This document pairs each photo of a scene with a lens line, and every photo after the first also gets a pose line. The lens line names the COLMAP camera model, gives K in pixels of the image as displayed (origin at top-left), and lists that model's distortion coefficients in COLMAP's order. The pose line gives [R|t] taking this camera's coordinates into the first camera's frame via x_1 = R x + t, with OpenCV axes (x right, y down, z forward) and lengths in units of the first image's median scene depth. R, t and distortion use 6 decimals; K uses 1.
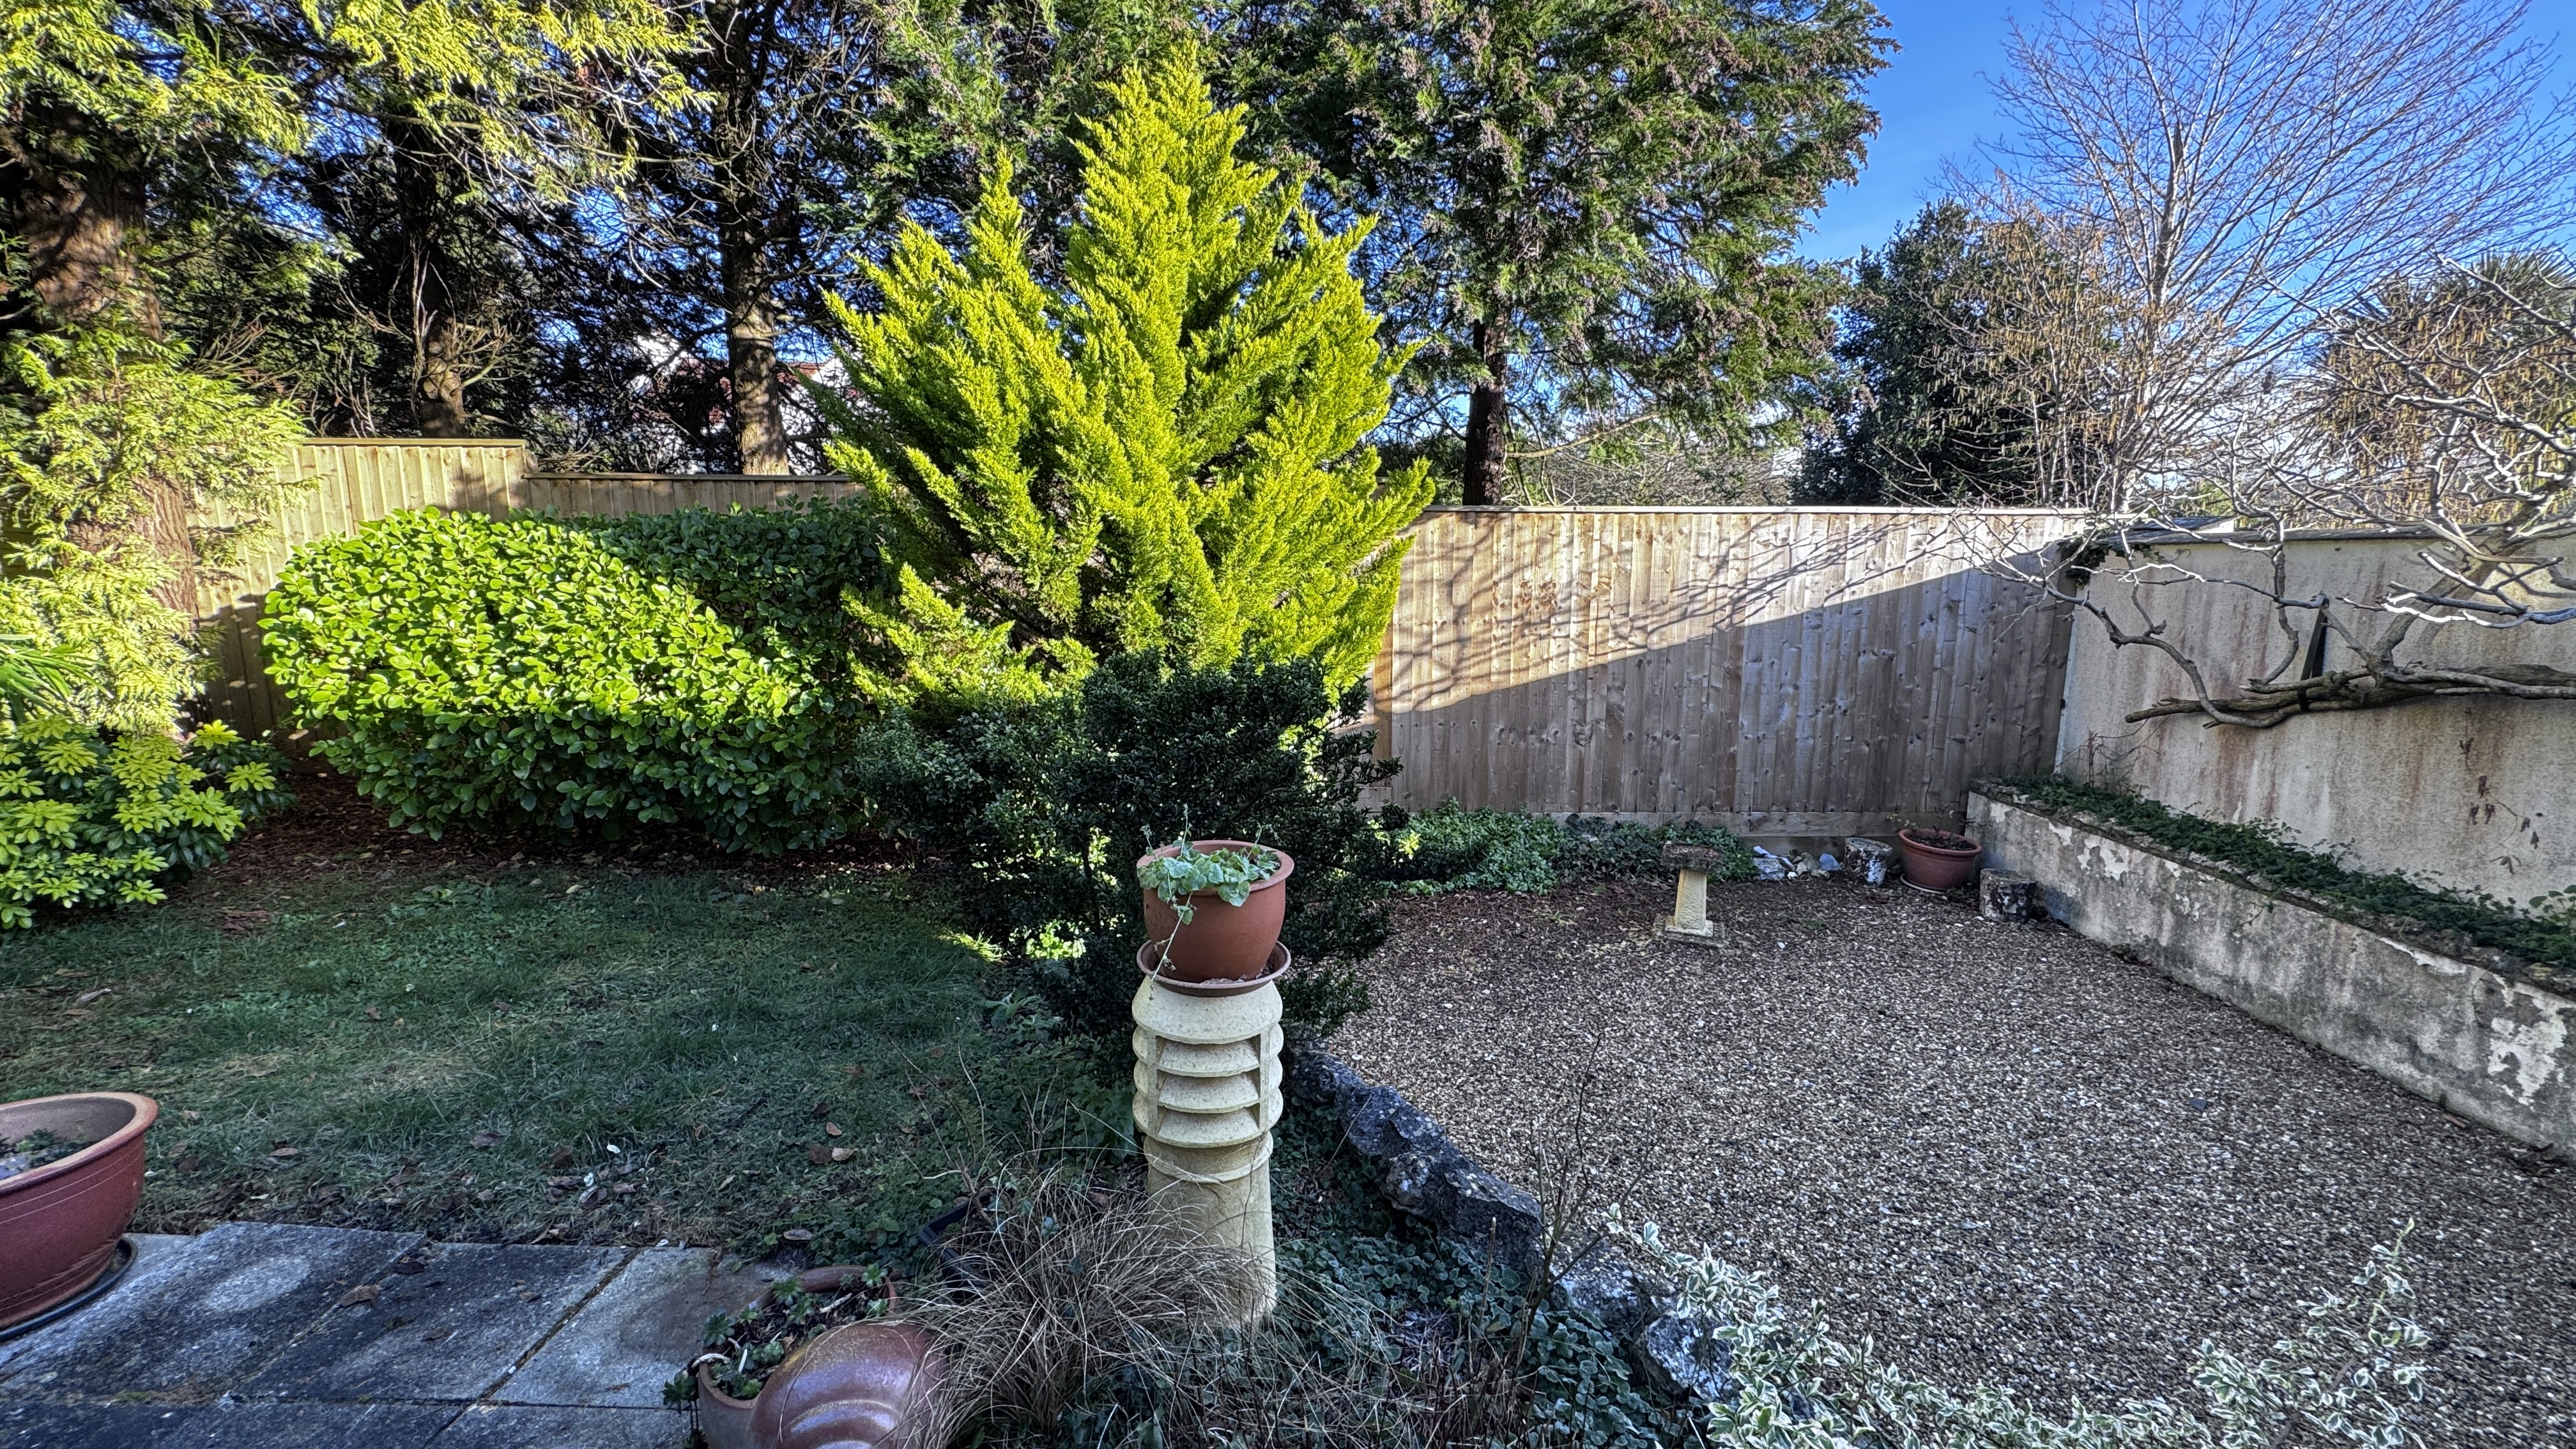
lens RADIAL K [[1029.2, 0, 1288.0], [0, 1029.2, 724.5], [0, 0, 1]] dist [-0.001591, 0.000083]
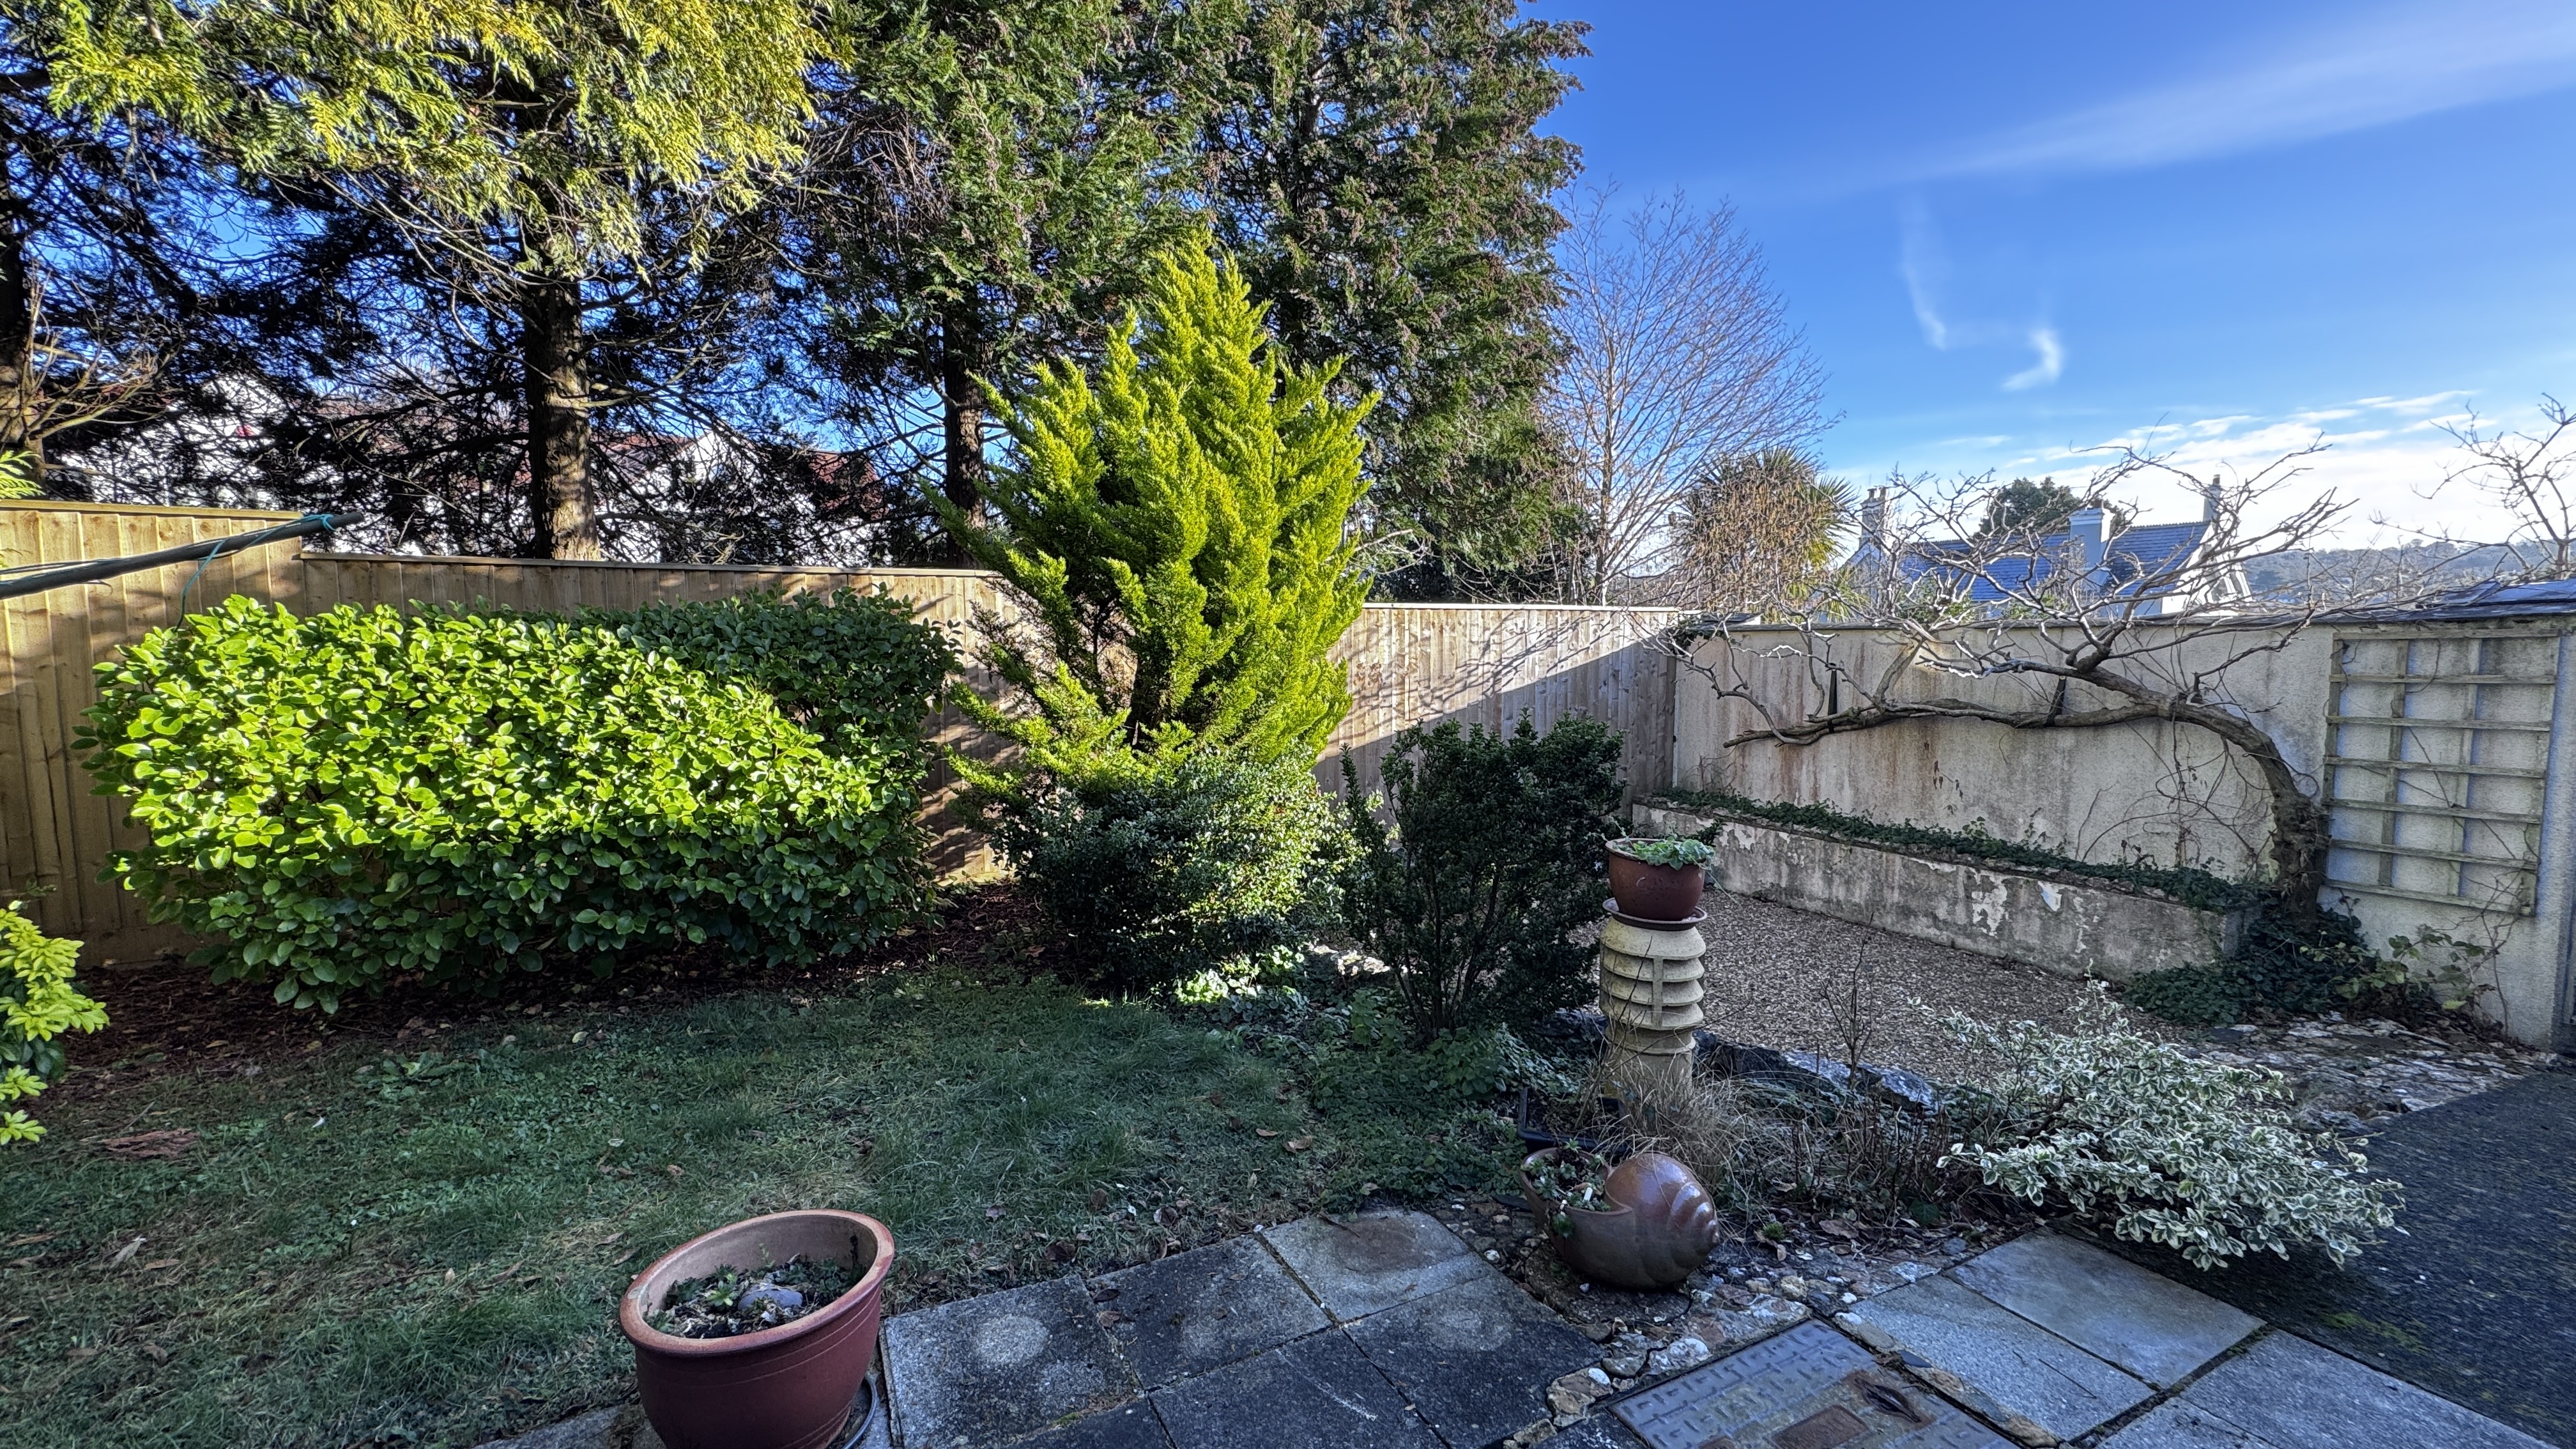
lens RADIAL K [[1029.2, 0, 1288.0], [0, 1029.2, 724.5], [0, 0, 1]] dist [-0.001591, 0.000083]
pose [[0.885662, -0.046857, 0.461961, -0.556229], [0.081899, 0.995061, -0.056084, -0.004620], [-0.457052, 0.087506, 0.885125, -0.063742]]
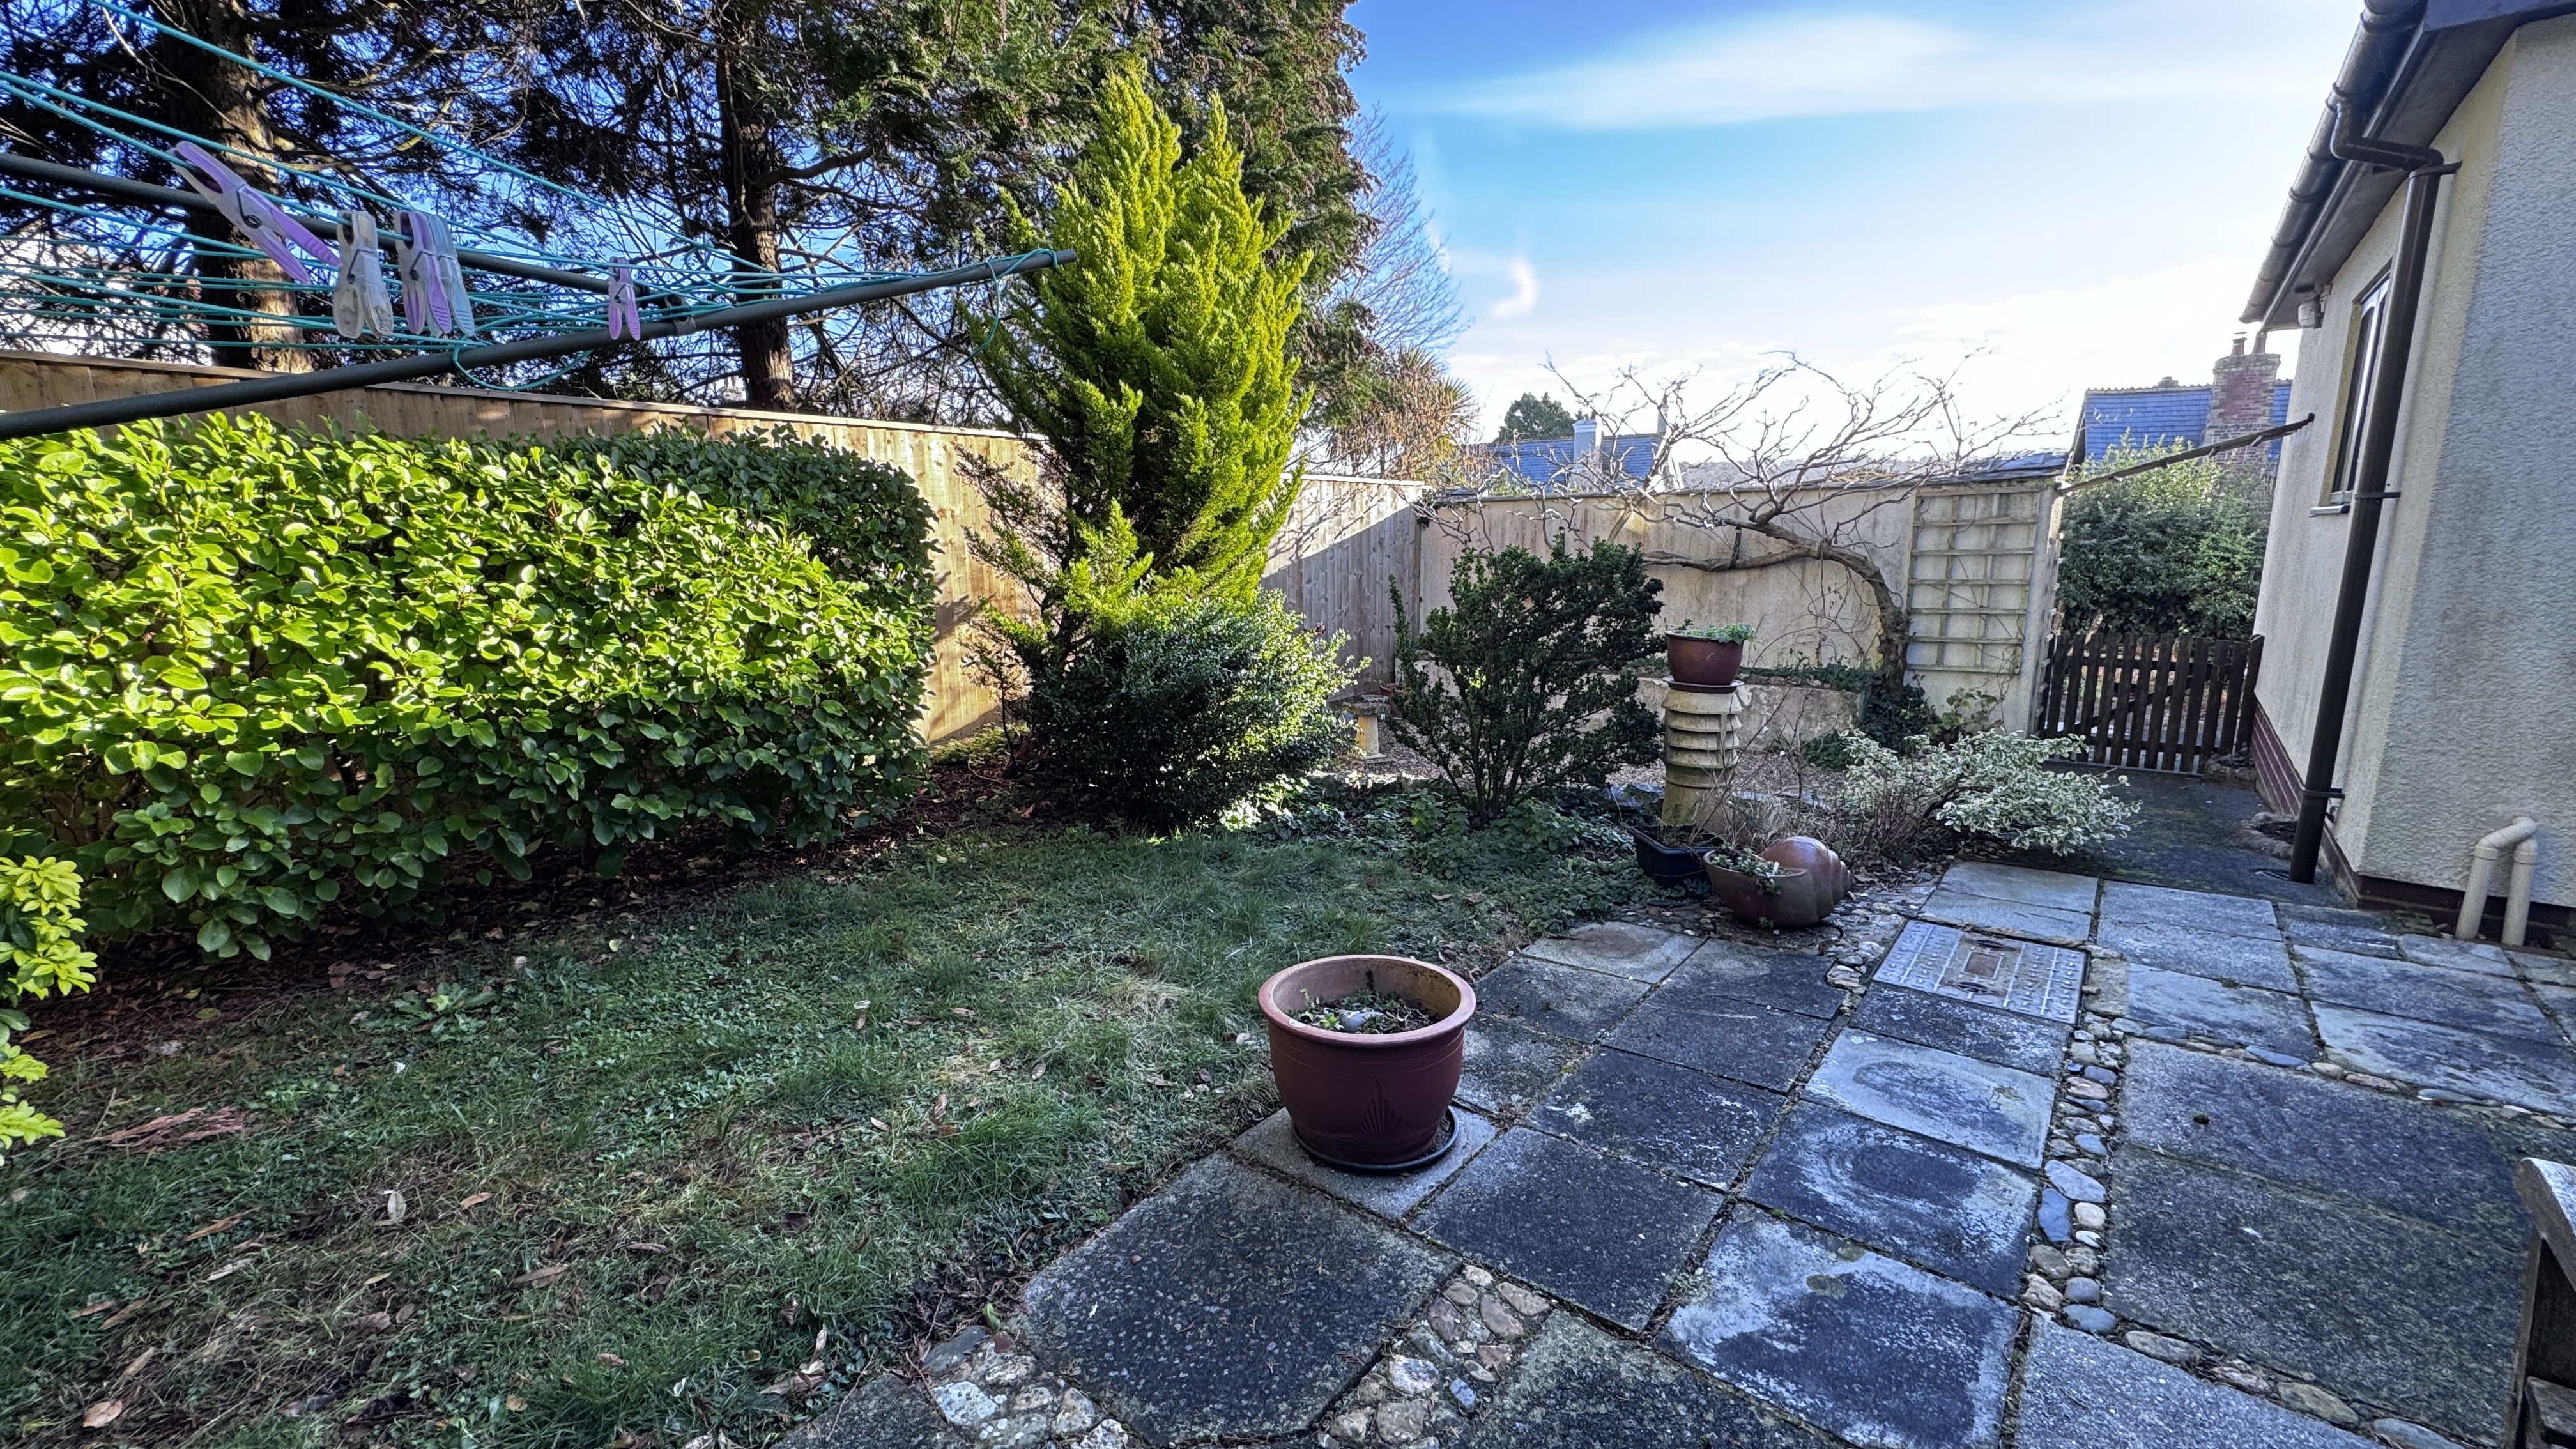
lens RADIAL K [[1029.2, 0, 1288.0], [0, 1029.2, 724.5], [0, 0, 1]] dist [-0.001591, 0.000083]
pose [[0.623024, -0.155497, 0.766591, -0.940682], [0.141826, 0.986254, 0.084789, 0.010075], [-0.769237, 0.055897, 0.636513, 0.153215]]
